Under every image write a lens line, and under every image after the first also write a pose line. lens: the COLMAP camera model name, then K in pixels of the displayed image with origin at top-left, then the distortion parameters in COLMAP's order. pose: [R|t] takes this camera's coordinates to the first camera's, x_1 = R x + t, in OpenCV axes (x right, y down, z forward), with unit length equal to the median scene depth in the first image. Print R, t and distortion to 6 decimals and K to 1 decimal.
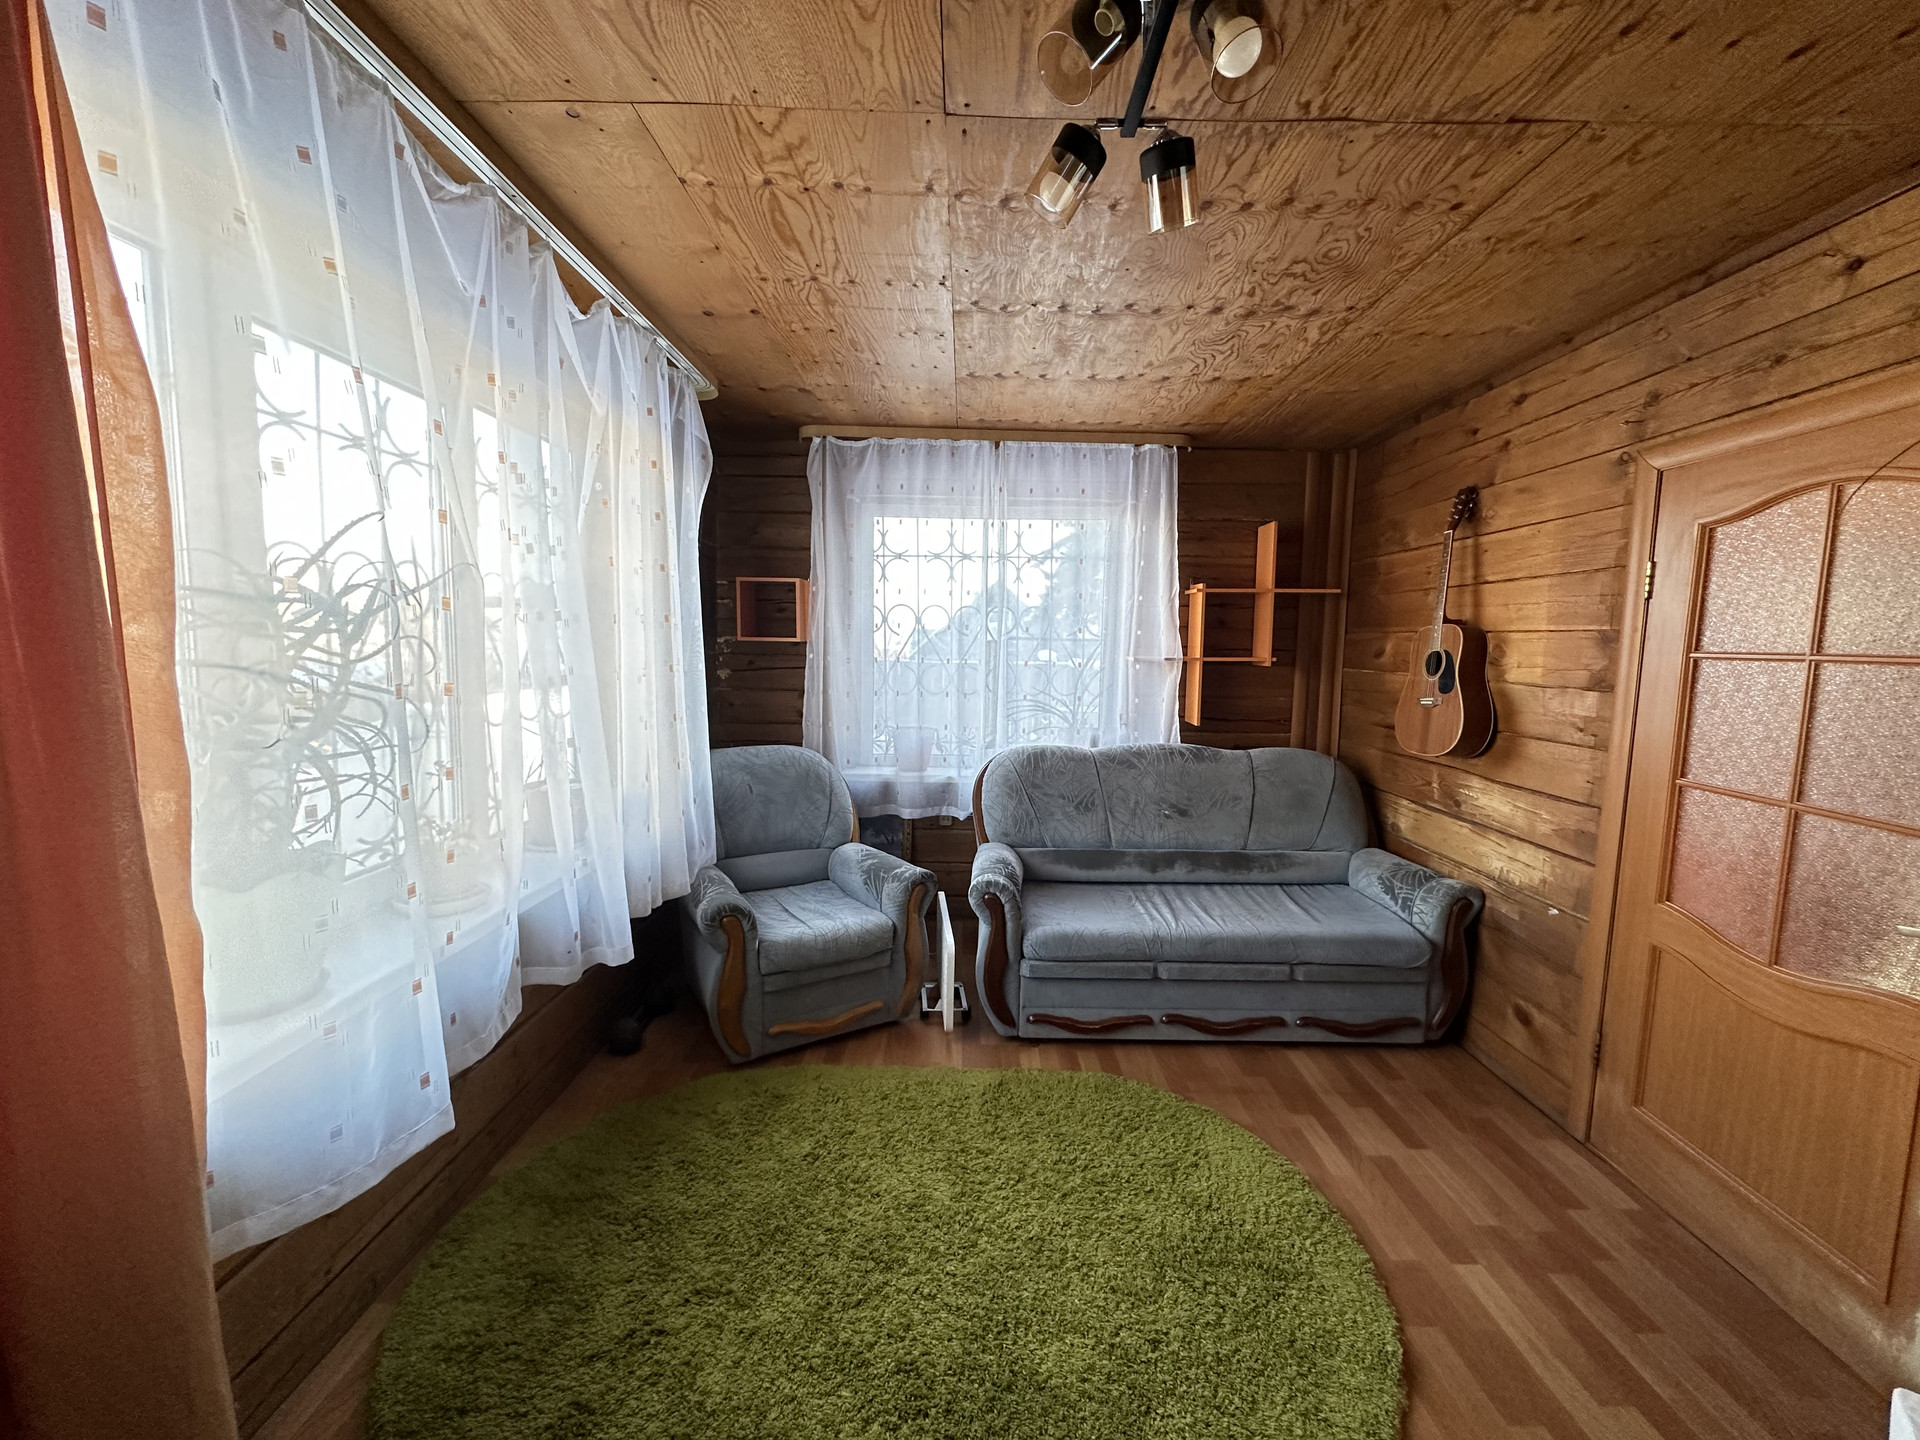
lens RADIAL K [[768.6, 0, 963.8], [0, 768.6, 725.9], [0, 0, 1]] dist [-0.002408, 0.000233]
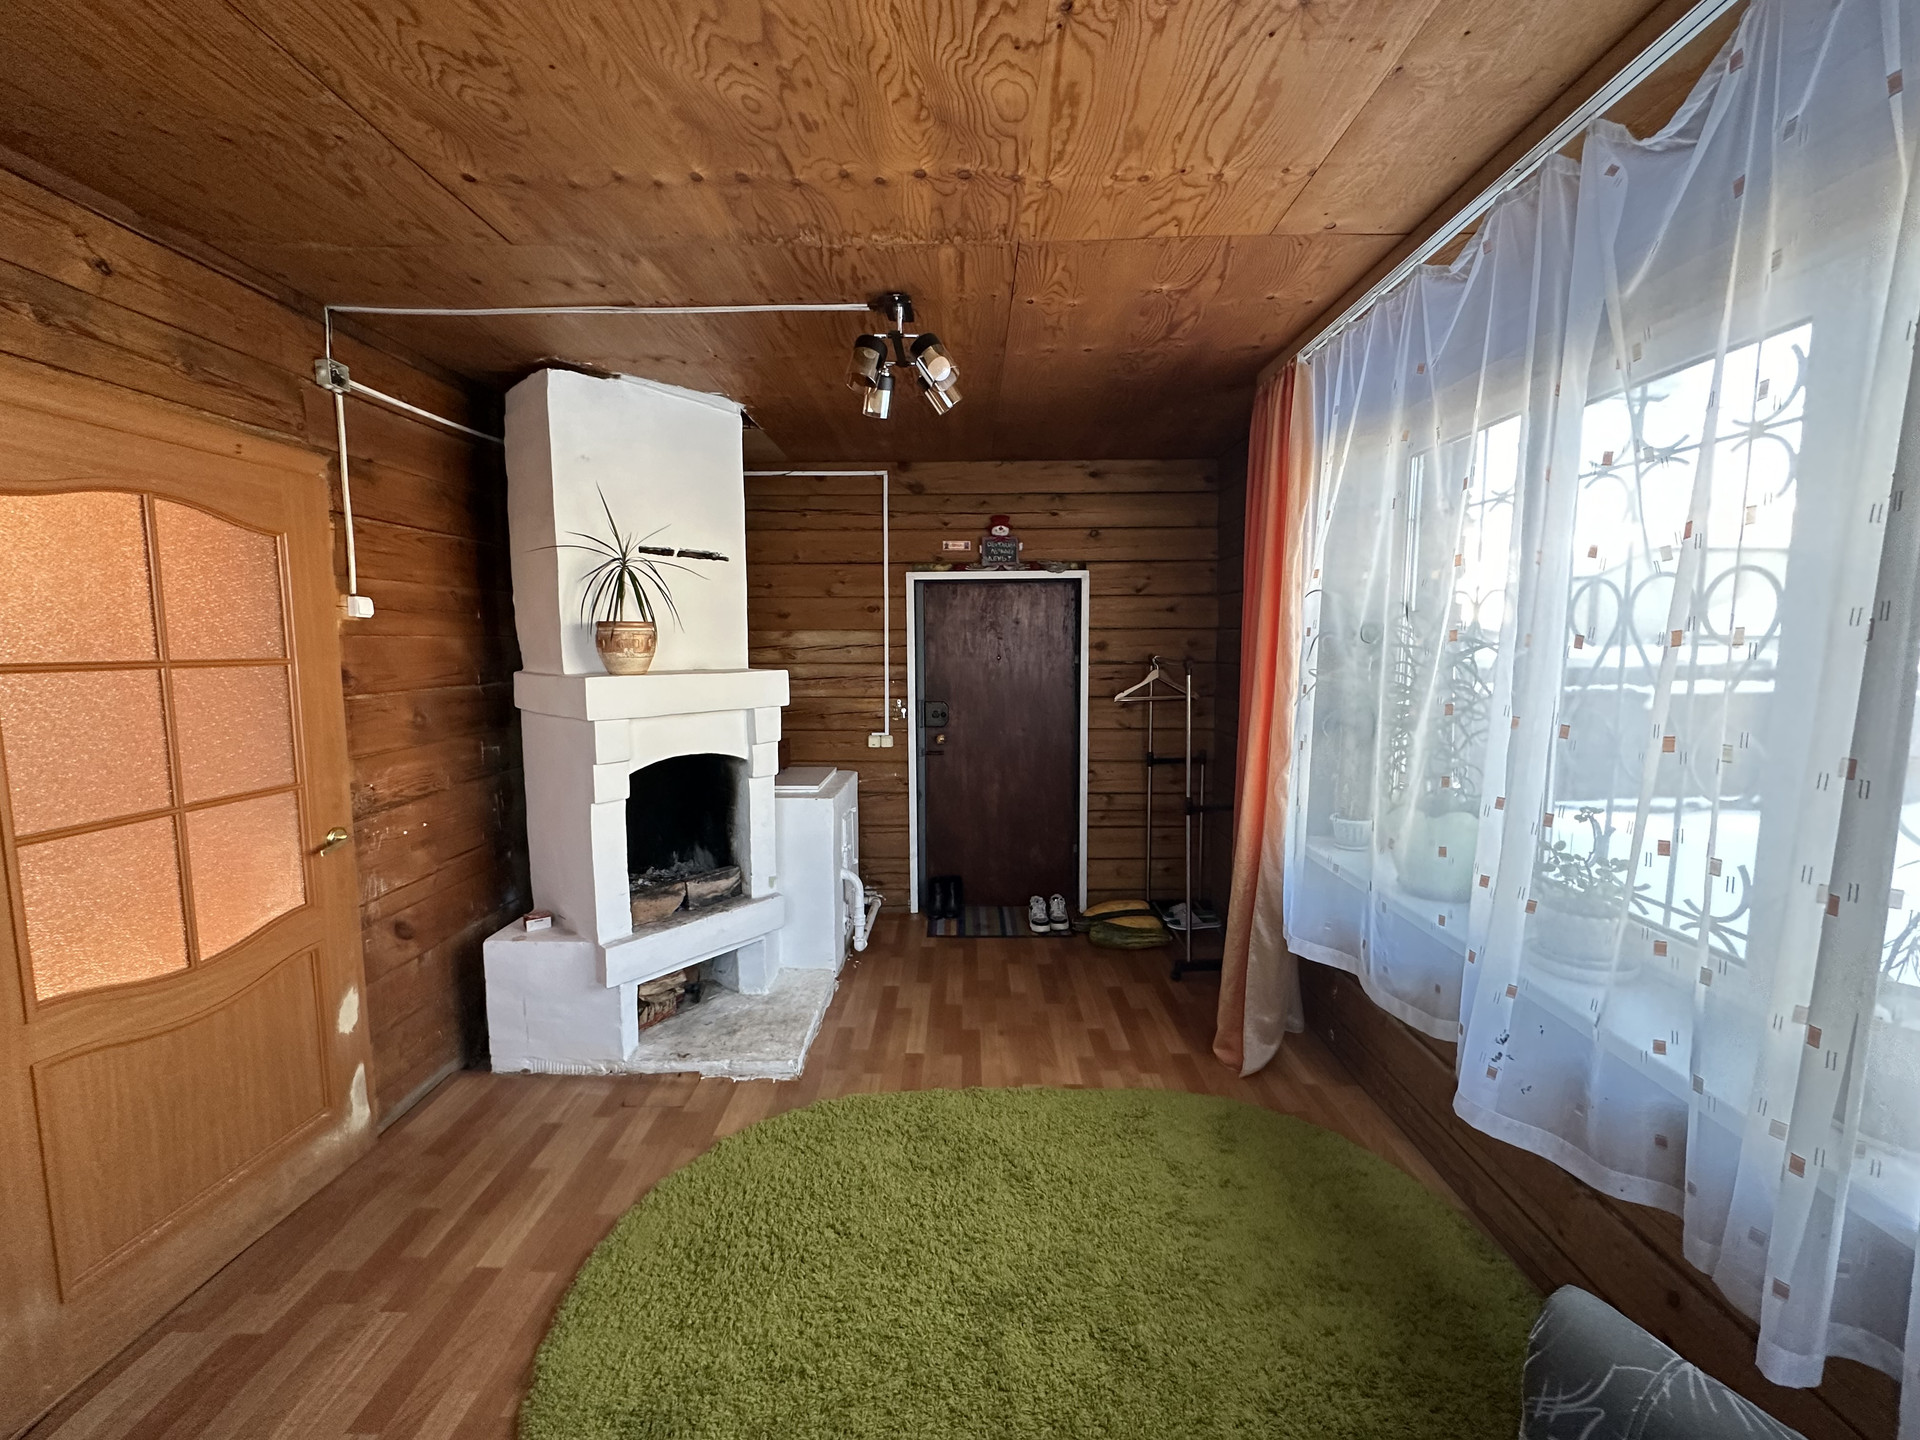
lens RADIAL K [[768.6, 0, 962.5], [0, 768.6, 719.6], [0, 0, 1]] dist [-0.002408, 0.000233]
pose [[-0.999842, -0.014278, 0.010569, 0.036288], [-0.011605, 0.975451, 0.219912, -0.251137], [-0.013449, 0.219755, -0.975462, 1.981298]]
